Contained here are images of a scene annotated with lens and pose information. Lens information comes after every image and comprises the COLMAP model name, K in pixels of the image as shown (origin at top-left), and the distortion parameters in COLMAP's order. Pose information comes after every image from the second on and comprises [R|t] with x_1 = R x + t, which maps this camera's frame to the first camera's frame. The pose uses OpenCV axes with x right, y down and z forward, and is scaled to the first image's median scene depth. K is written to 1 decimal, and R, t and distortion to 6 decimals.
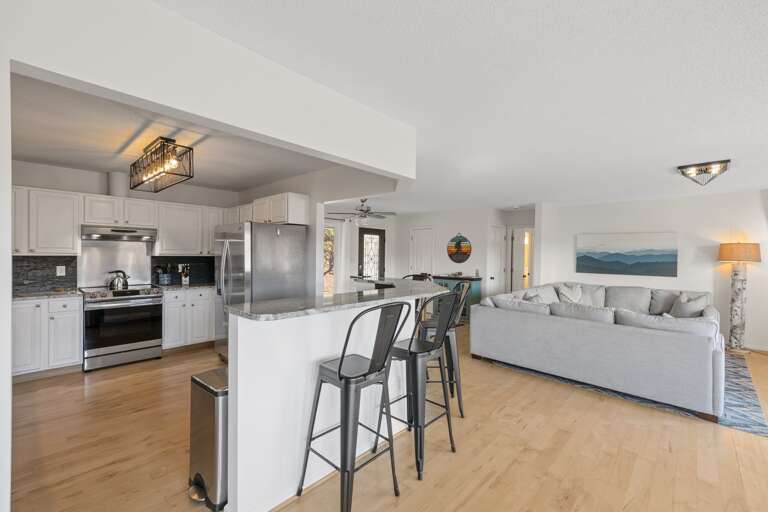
lens RADIAL K [[332.9, 0, 387.0], [0, 332.9, 259.8], [0, 0, 1]] dist [0.002239, 0.000225]
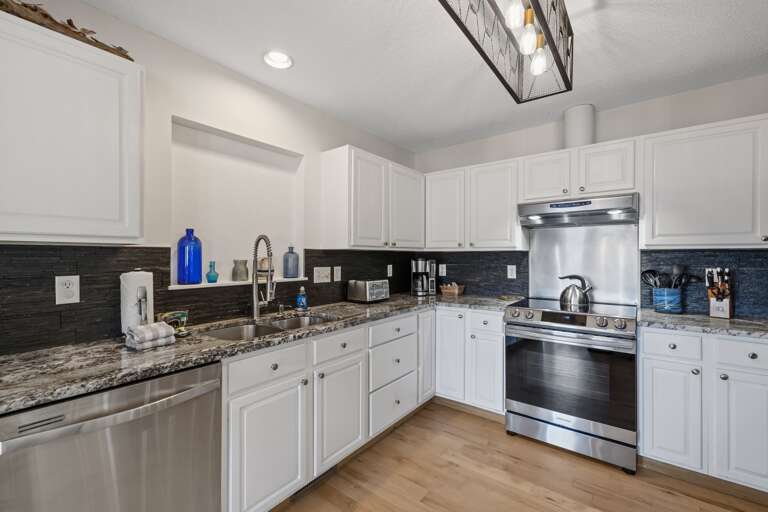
lens RADIAL K [[332.9, 0, 388.0], [0, 332.9, 255.2], [0, 0, 1]] dist [0.002239, 0.000225]
pose [[0.095637, 0.002479, -0.995413, -0.241086], [-0.004778, 0.999987, 0.002031, -0.002651], [0.995405, 0.004562, 0.095647, 0.578579]]
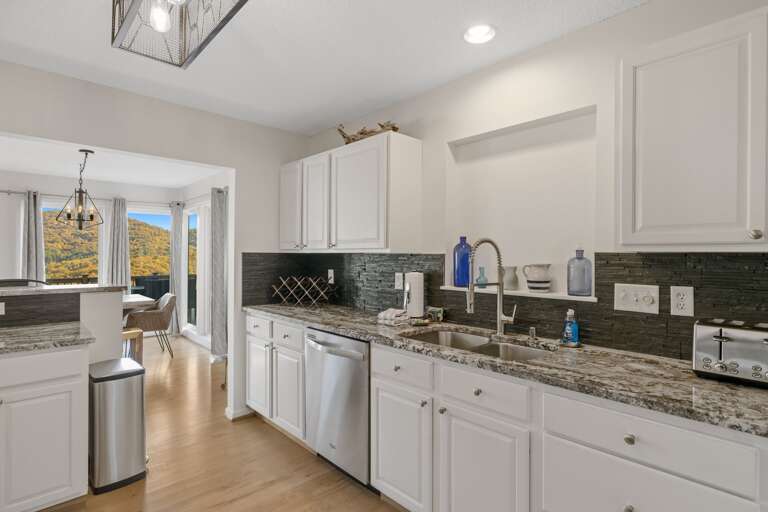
lens RADIAL K [[391.7, 0, 387.8], [0, 391.7, 248.3], [0, 0, 1]] dist [0.017021, 0.000597]
pose [[-0.998135, -0.007249, 0.060605, -0.295755], [-0.008750, 0.999661, -0.024530, -0.002772], [-0.060407, -0.025015, -0.997860, 0.628341]]
